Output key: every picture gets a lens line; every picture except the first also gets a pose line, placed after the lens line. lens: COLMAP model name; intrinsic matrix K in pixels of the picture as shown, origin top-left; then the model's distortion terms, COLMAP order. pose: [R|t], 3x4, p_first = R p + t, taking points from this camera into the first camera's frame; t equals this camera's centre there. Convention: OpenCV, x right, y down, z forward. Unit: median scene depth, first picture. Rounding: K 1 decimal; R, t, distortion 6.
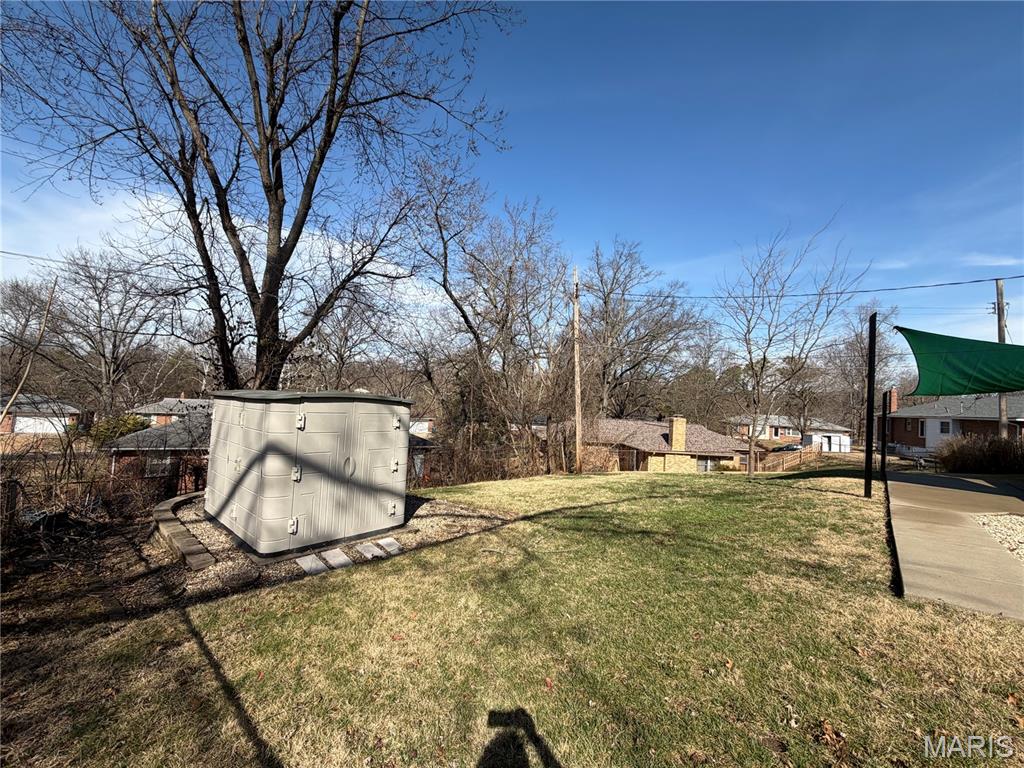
lens RADIAL K [[409.6, 0, 509.0], [0, 409.6, 384.1], [0, 0, 1]] dist [0.001239, -0.000537]
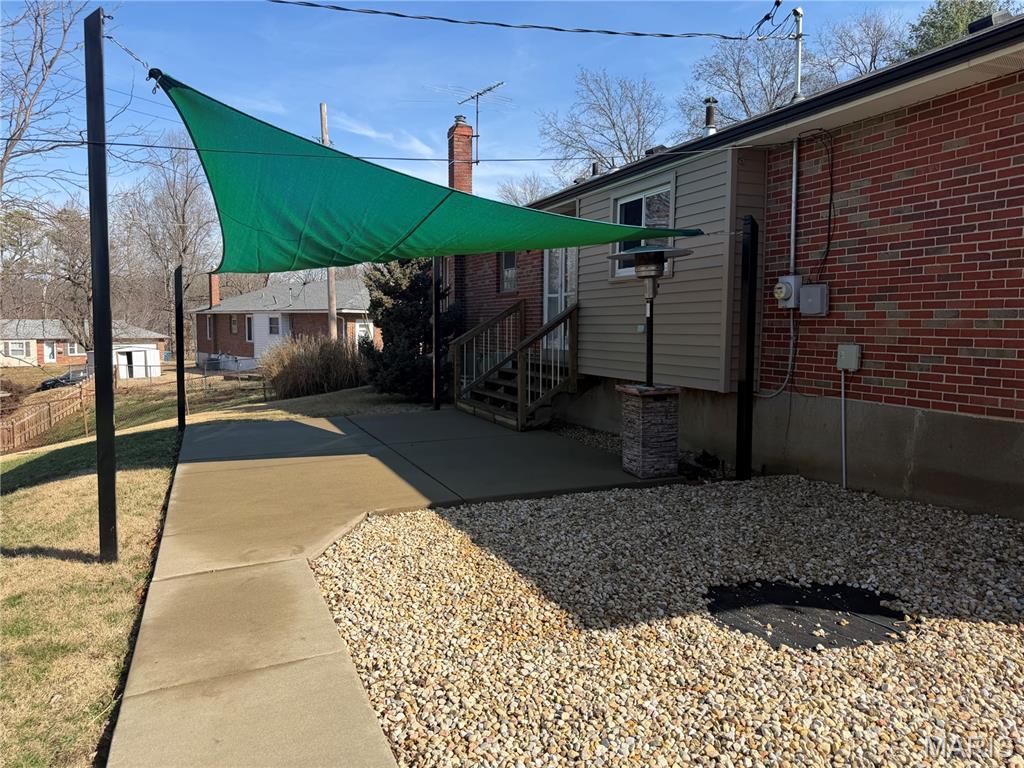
lens RADIAL K [[717.8, 0, 512.0], [0, 717.8, 384.0], [0, 0, 1]] dist [0.109385, -0.188331]
pose [[0.426693, -0.138387, 0.893746, 0.122948], [-0.011529, 0.987311, 0.158379, 0.004625], [-0.904323, -0.077883, 0.419683, 0.111609]]
